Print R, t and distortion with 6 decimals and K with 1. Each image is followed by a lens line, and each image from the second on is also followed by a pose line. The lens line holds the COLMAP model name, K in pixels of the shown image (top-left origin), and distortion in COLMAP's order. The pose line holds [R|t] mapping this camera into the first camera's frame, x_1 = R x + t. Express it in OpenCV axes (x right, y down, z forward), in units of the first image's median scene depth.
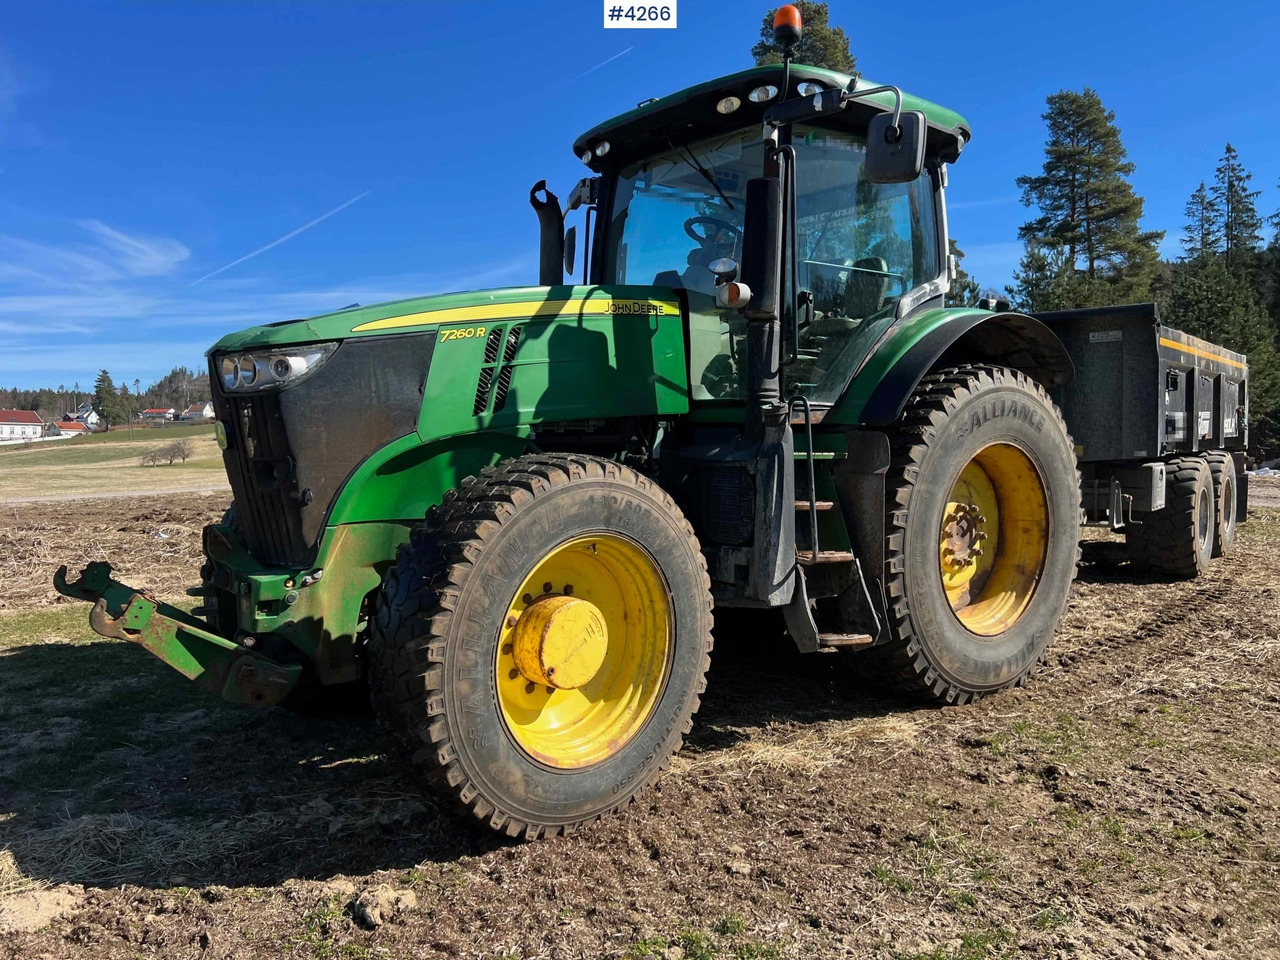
lens RADIAL K [[1065.0, 0, 636.1], [0, 1065.0, 476.3], [0, 0, 1]] dist [0.127606, -0.255375]
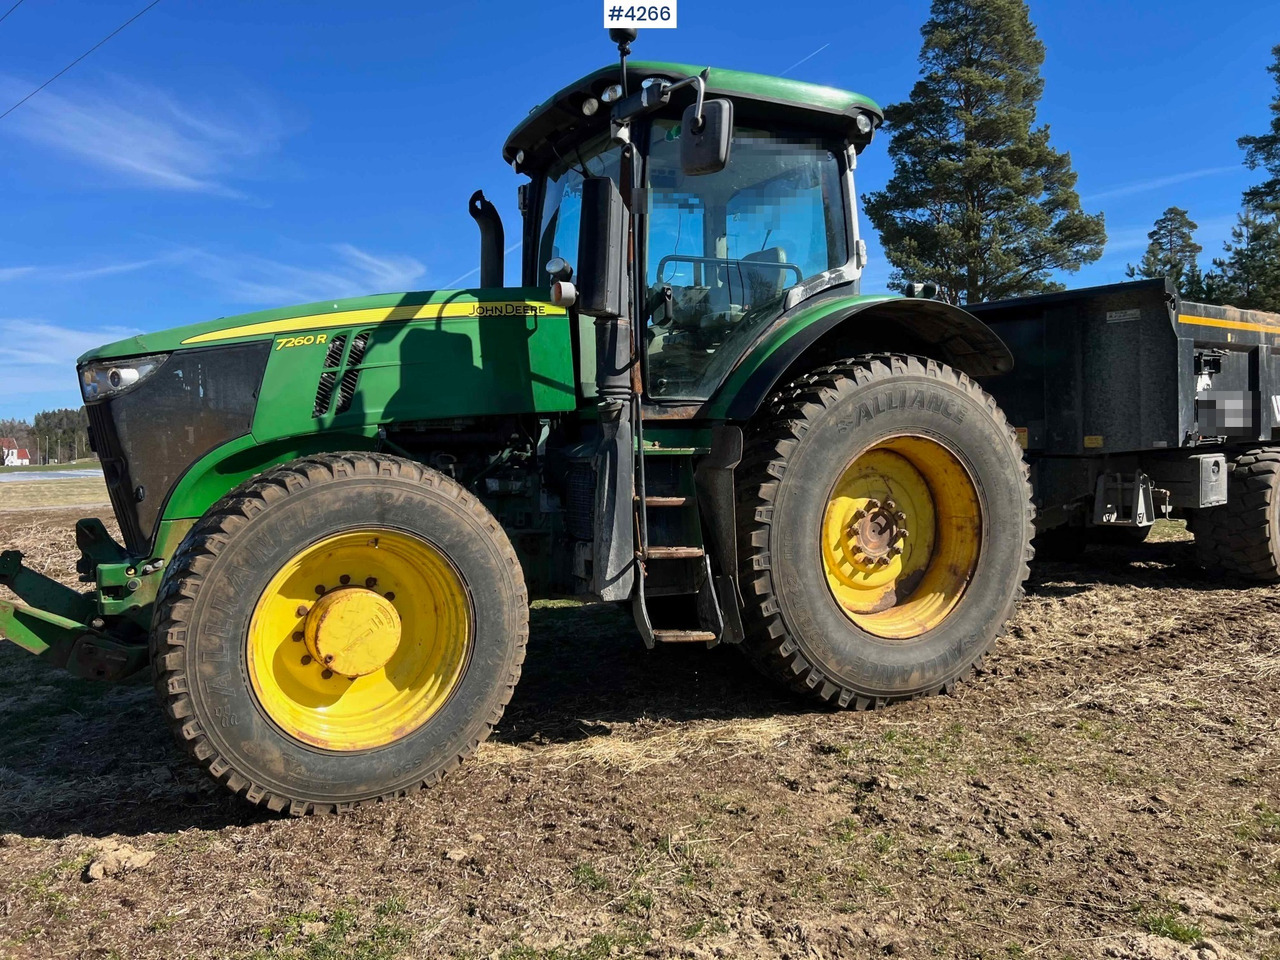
lens RADIAL K [[1067.9, 0, 641.2], [0, 1067.9, 462.9], [0, 0, 1]] dist [0.079786, -0.103957]
pose [[0.971560, -0.008731, -0.236632, 0.382363], [0.006524, 0.999928, -0.010110, 0.001540], [0.236703, 0.008279, 0.971547, 0.030622]]
